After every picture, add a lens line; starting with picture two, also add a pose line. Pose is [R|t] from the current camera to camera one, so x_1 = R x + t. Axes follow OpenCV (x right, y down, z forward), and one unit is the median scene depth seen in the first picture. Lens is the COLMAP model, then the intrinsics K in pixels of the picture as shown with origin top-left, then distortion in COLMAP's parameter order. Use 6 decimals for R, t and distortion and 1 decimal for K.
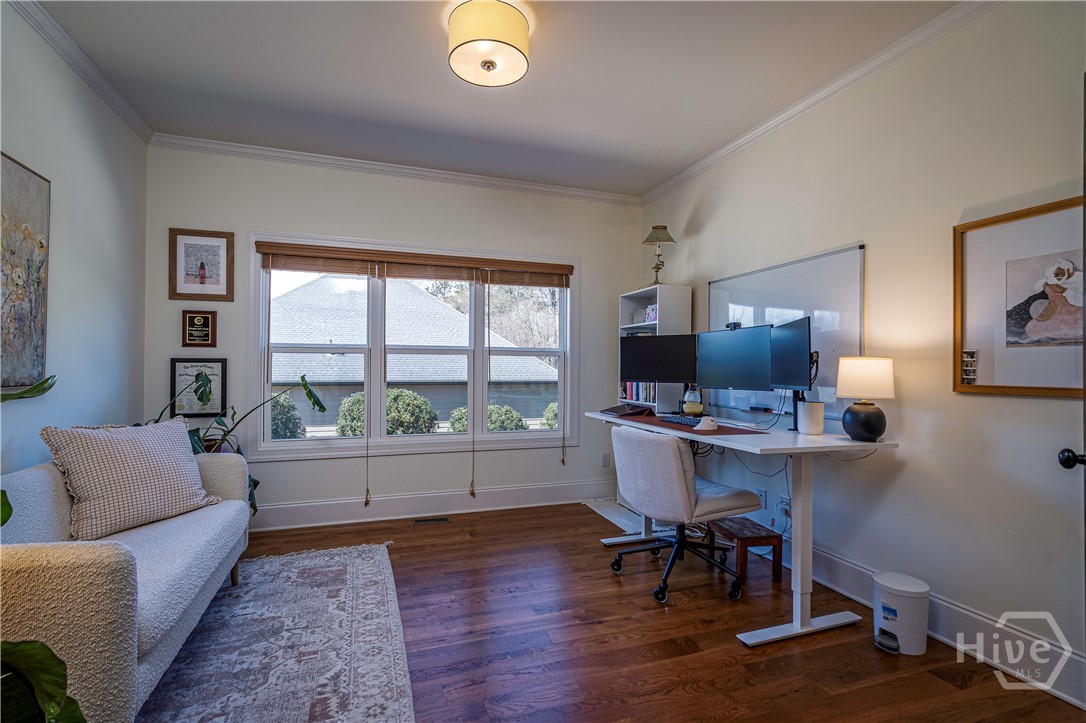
lens RADIAL K [[503.9, 0, 538.4], [0, 503.9, 366.8], [0, 0, 1]] dist [0.000244, 0.000375]
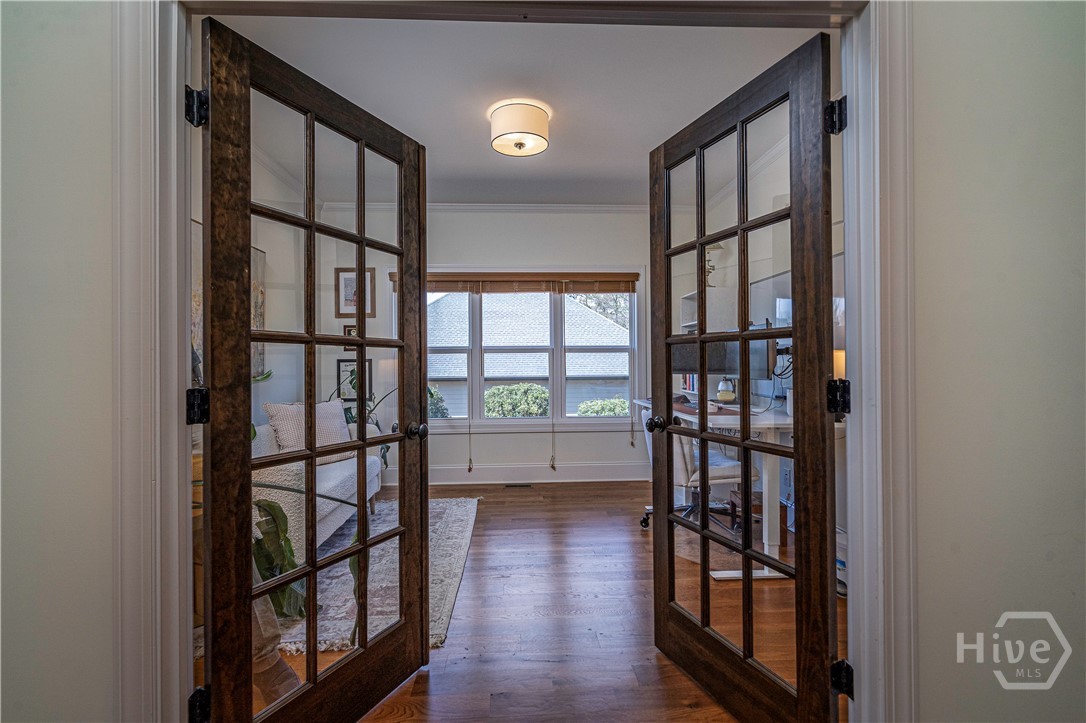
lens RADIAL K [[503.9, 0, 538.4], [0, 503.9, 366.8], [0, 0, 1]] dist [0.000244, 0.000375]
pose [[0.960782, -0.010516, -0.277104, 0.202161], [0.013044, 0.999888, 0.007282, 0.000796], [0.276996, -0.010611, 0.960812, -0.200354]]
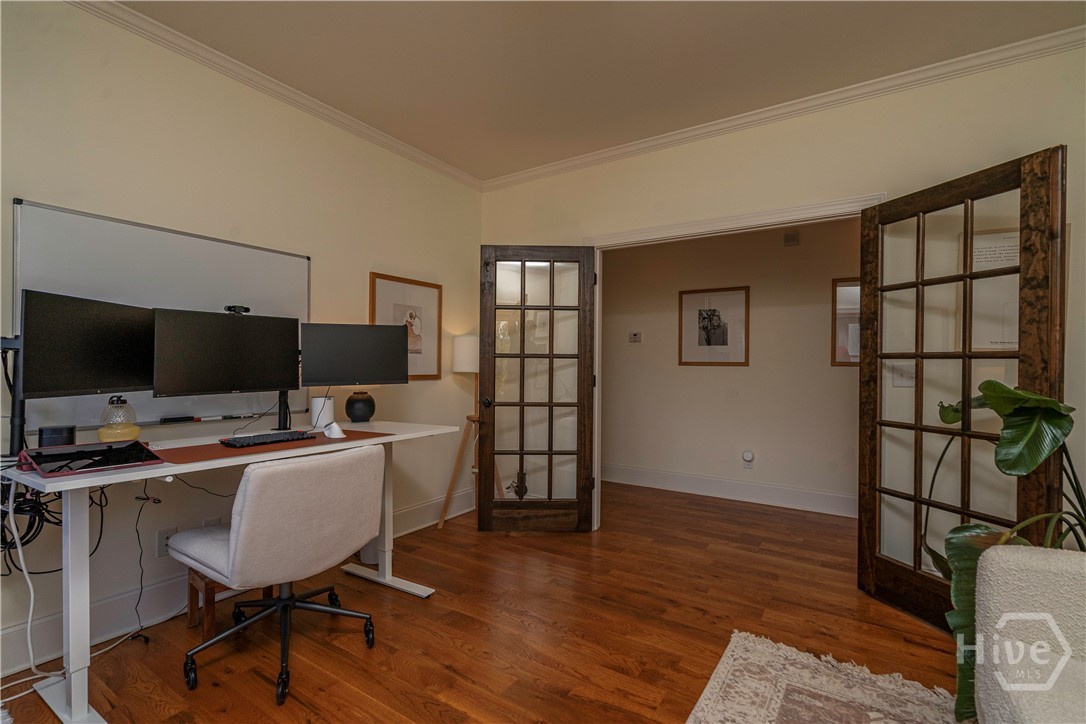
lens RADIAL K [[503.9, 0, 538.4], [0, 503.9, 367.3], [0, 0, 1]] dist [0.000244, 0.000375]
pose [[-0.607022, -0.011912, 0.794596, -0.408582], [-0.011046, 0.999918, 0.006552, -0.002916], [-0.794608, -0.004800, -0.607104, 0.896394]]
